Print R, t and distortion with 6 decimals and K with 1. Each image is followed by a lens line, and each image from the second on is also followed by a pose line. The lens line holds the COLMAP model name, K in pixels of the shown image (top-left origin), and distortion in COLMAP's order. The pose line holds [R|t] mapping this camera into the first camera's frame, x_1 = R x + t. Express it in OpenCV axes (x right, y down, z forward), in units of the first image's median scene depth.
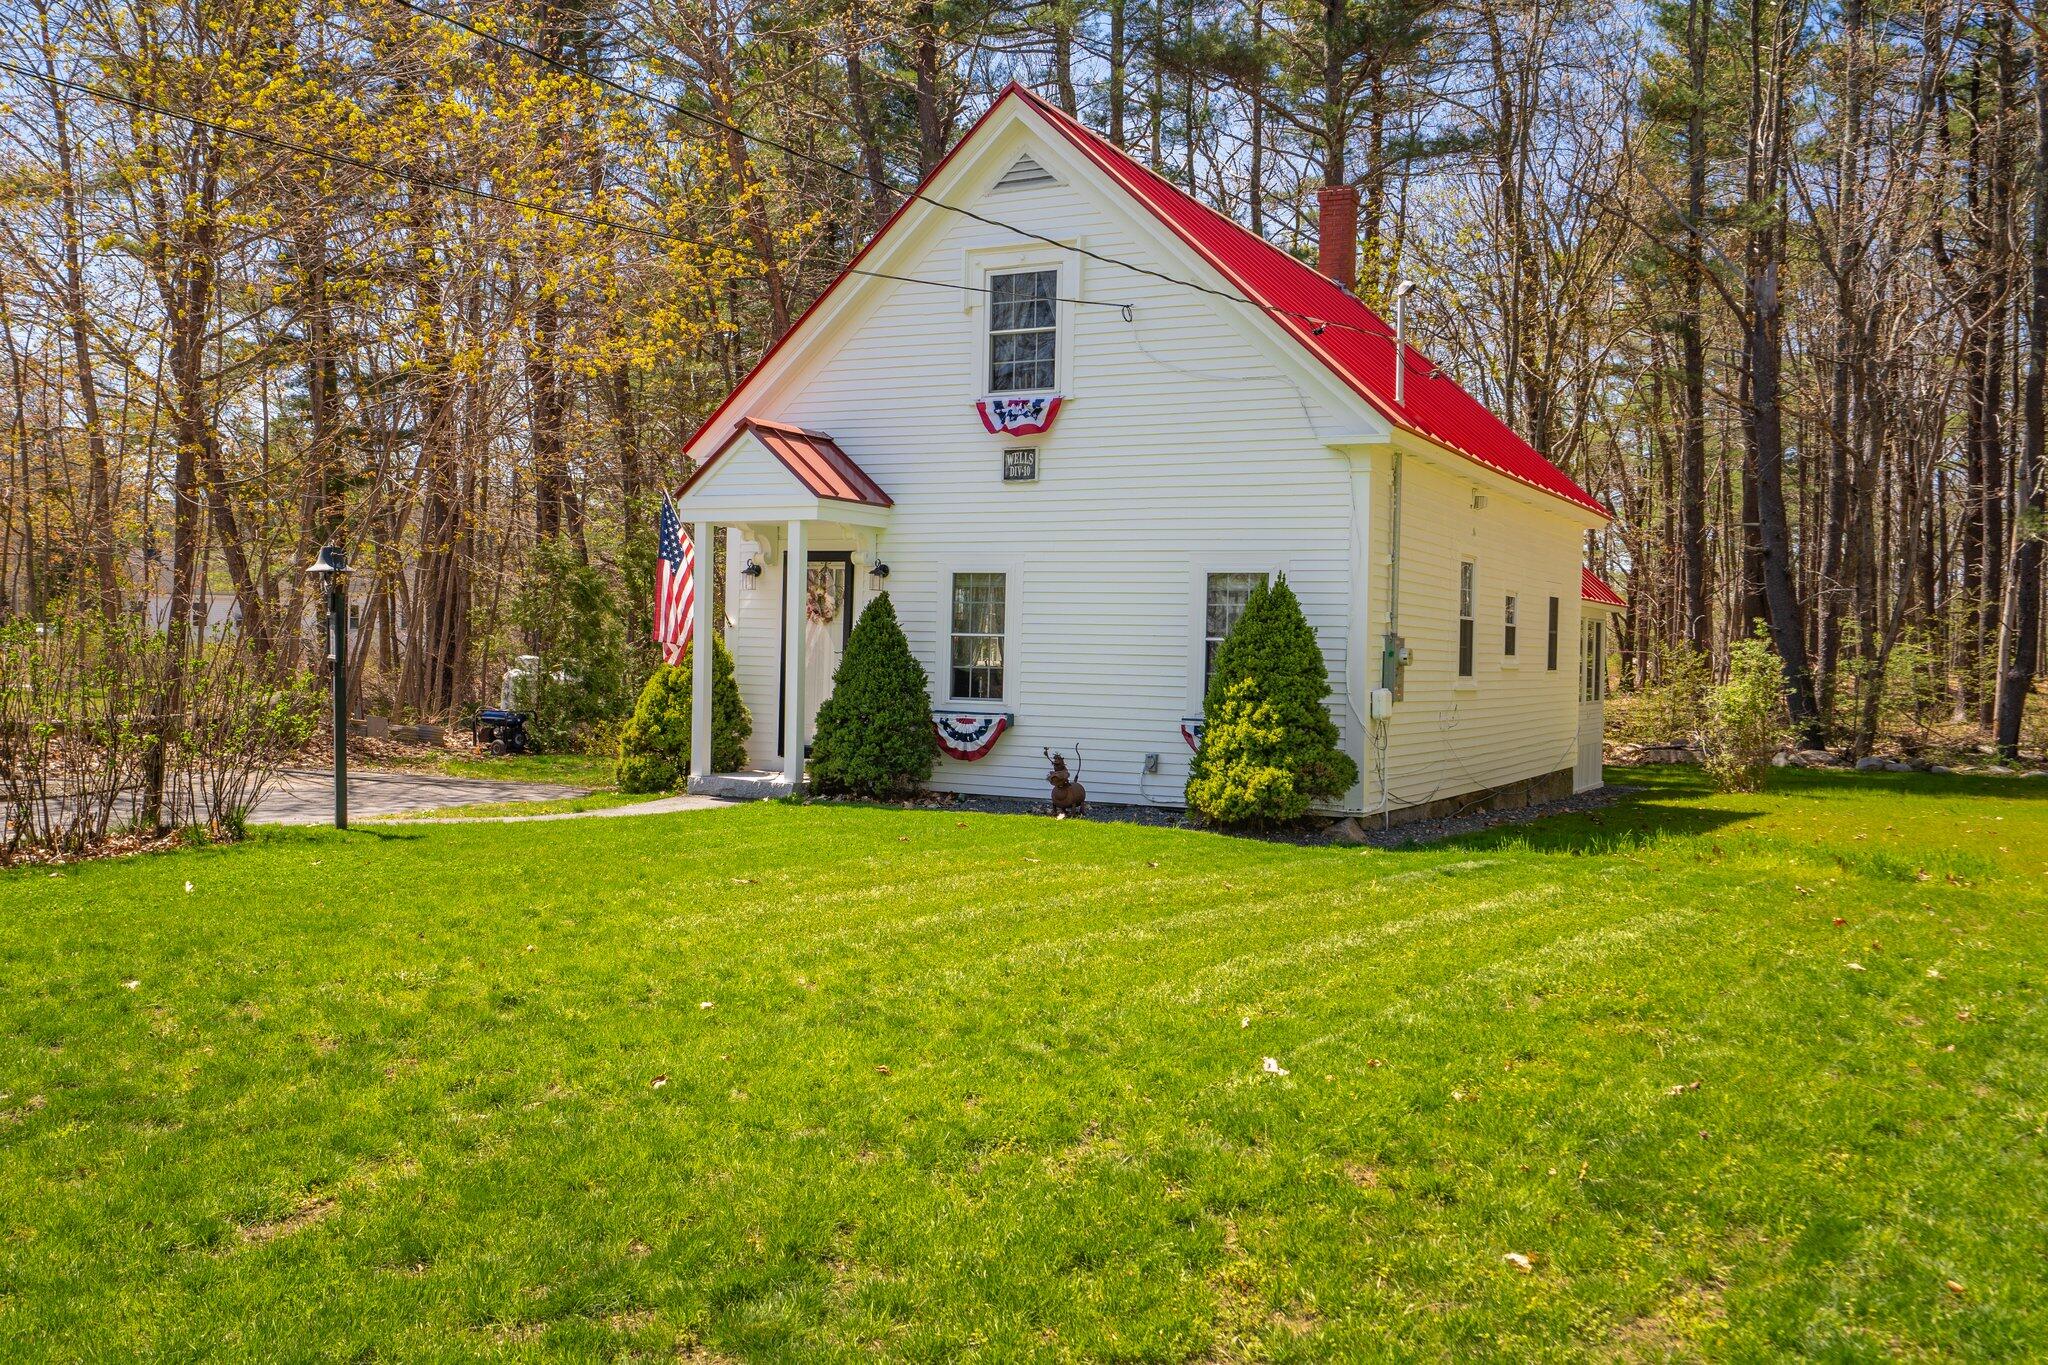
lens RADIAL K [[1827.5, 0, 1024.6], [0, 1827.5, 695.4], [0, 0, 1]] dist [0.073949, 0.021717]
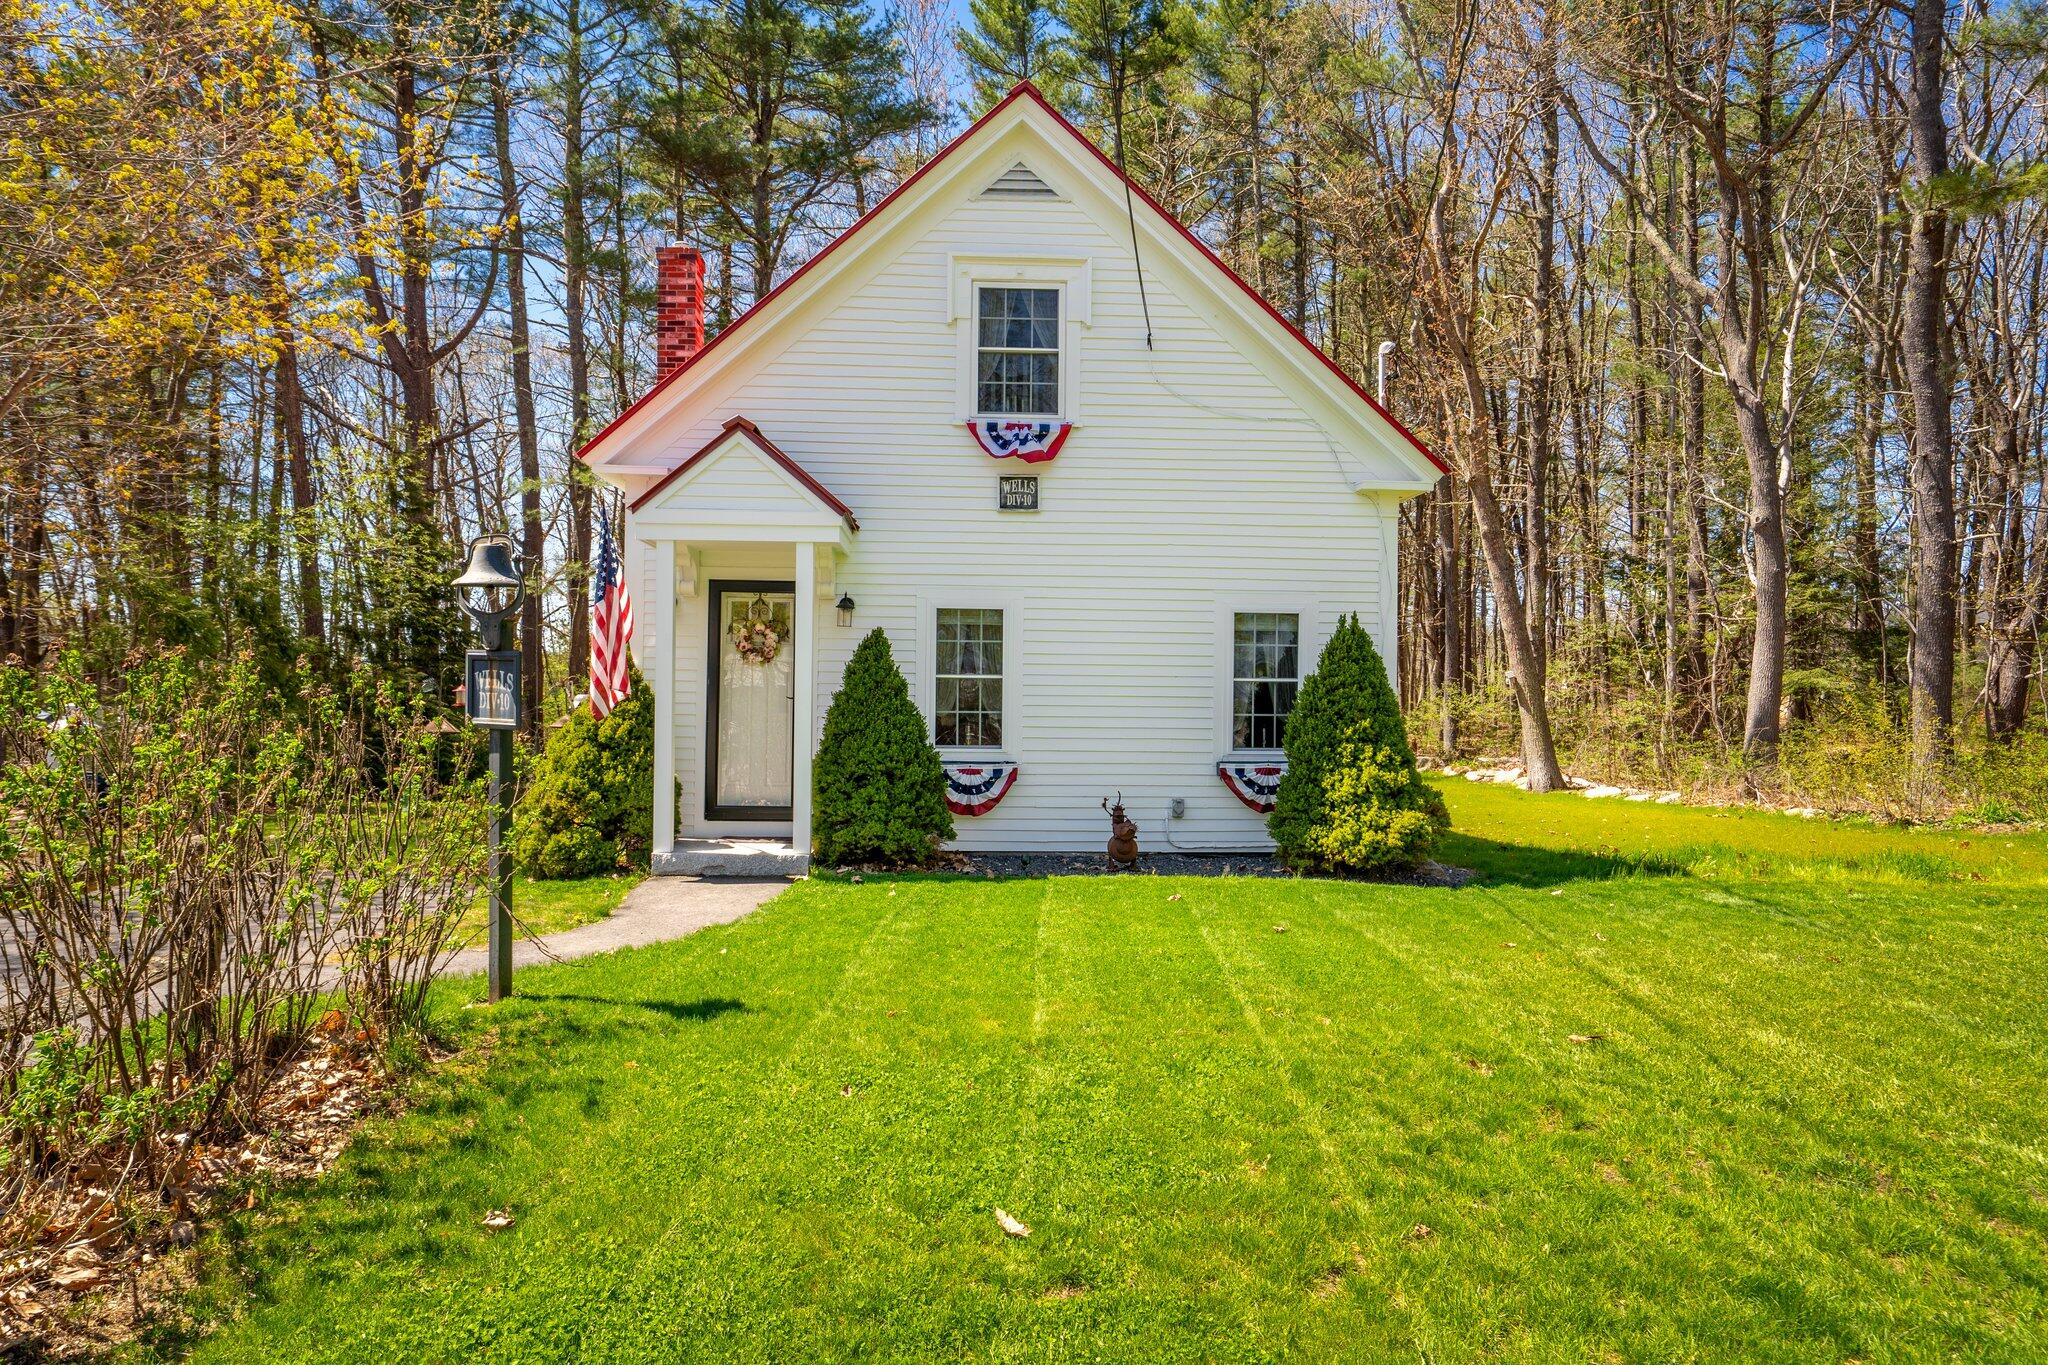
lens RADIAL K [[1401.8, 0, 1026.1], [0, 1401.8, 690.6], [0, 0, 1]] dist [0.022444, 0.021264]
pose [[0.860579, -0.011381, 0.509189, -0.364549], [0.020455, 0.999716, -0.012226, -0.017166], [-0.508906, 0.020937, 0.860568, 0.389812]]
